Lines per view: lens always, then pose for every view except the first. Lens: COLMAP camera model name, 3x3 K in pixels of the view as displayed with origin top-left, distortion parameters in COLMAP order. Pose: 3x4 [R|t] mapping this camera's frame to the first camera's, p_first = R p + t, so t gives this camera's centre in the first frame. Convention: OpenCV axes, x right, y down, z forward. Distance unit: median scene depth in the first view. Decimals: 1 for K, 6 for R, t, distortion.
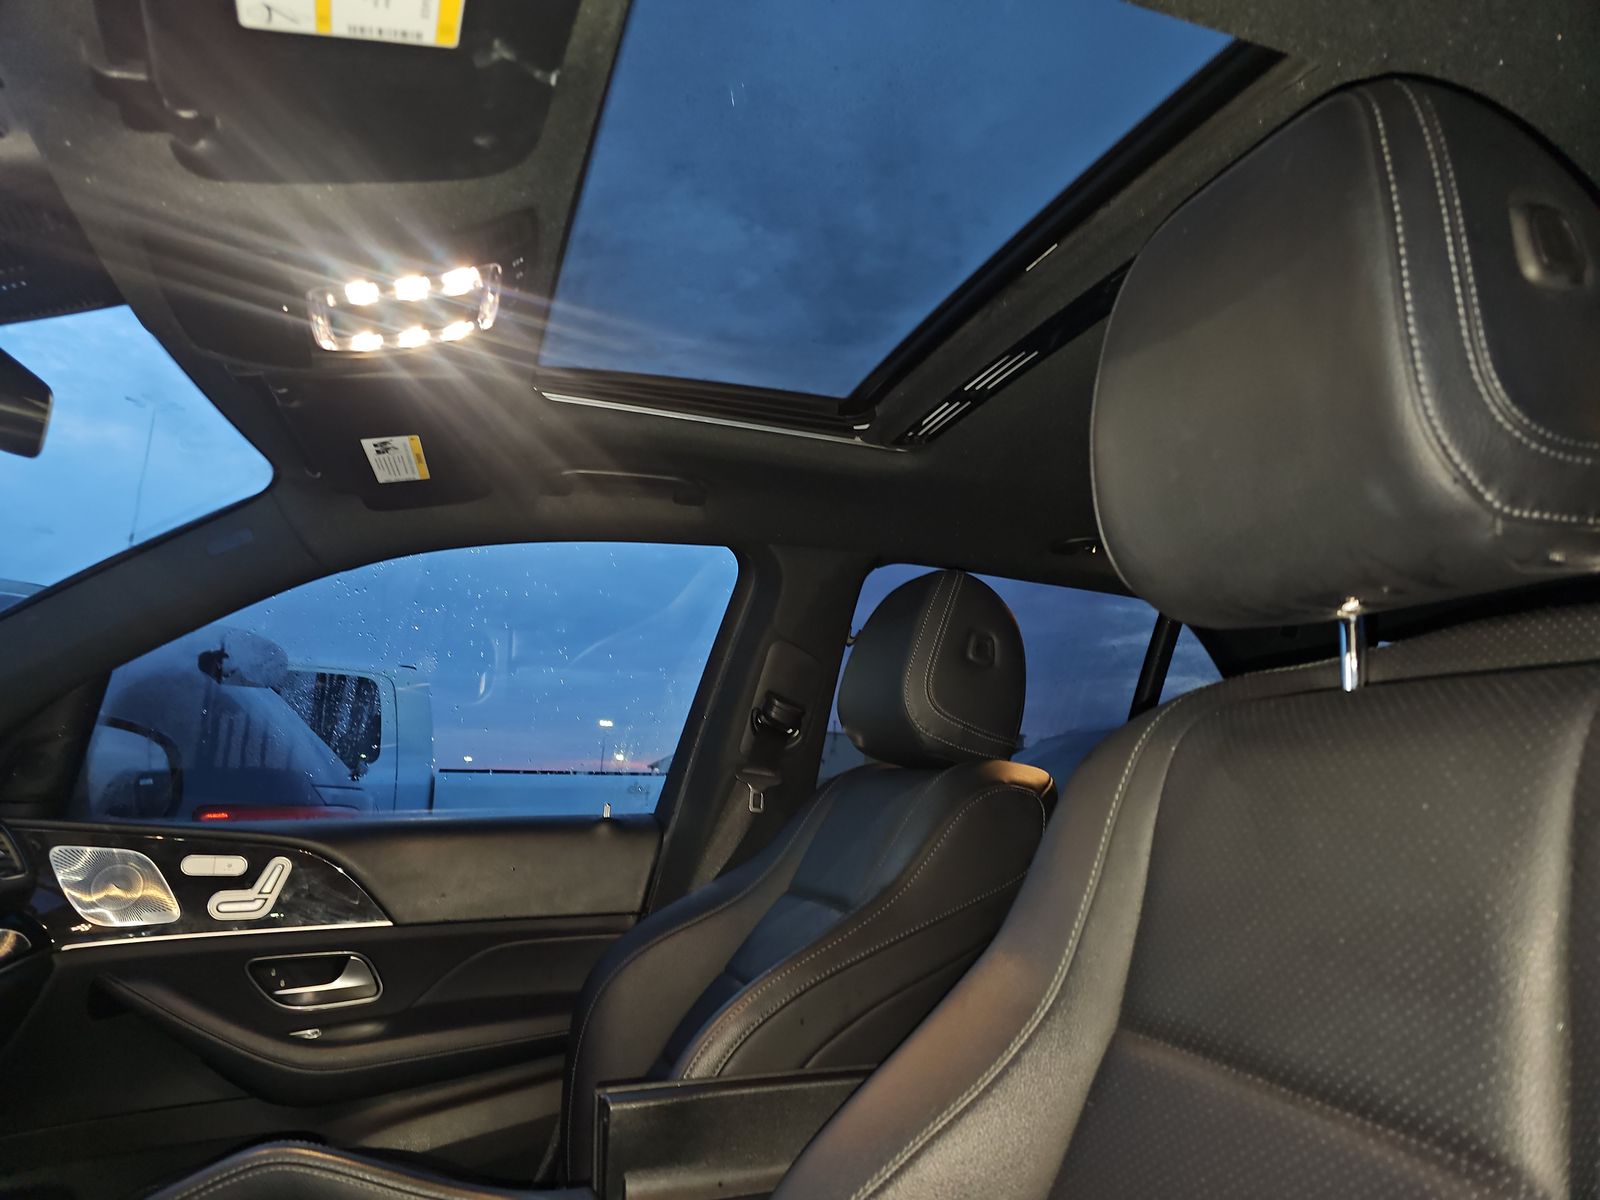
lens RADIAL K [[1087.9, 0, 858.2], [0, 1087.9, 590.1], [0, 0, 1]] dist [0.038829, -0.041883]
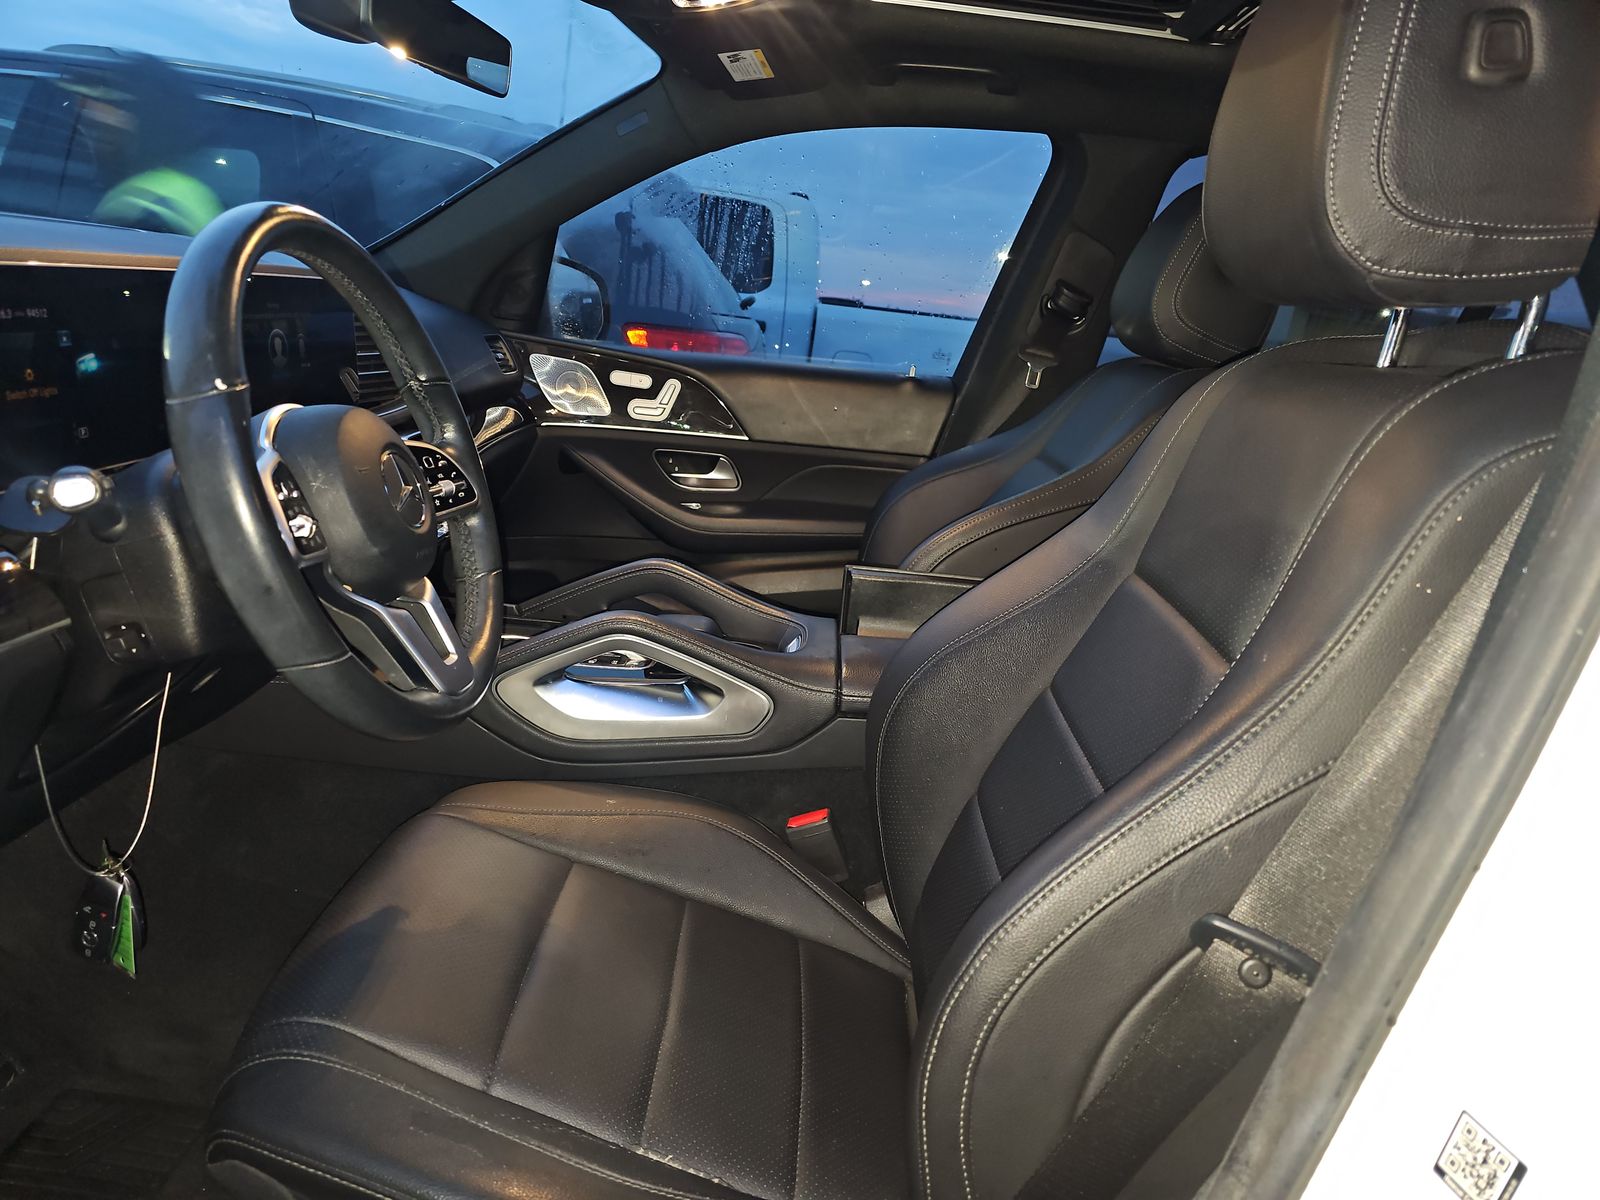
lens RADIAL K [[1087.9, 0, 803.2], [0, 1087.9, 598.3], [0, 0, 1]] dist [0.038829, -0.041883]
pose [[0.923379, 0.183398, -0.337249, 0.122577], [-0.031714, 0.911944, 0.409088, -0.064146], [0.382578, -0.367048, 0.847886, -0.175449]]
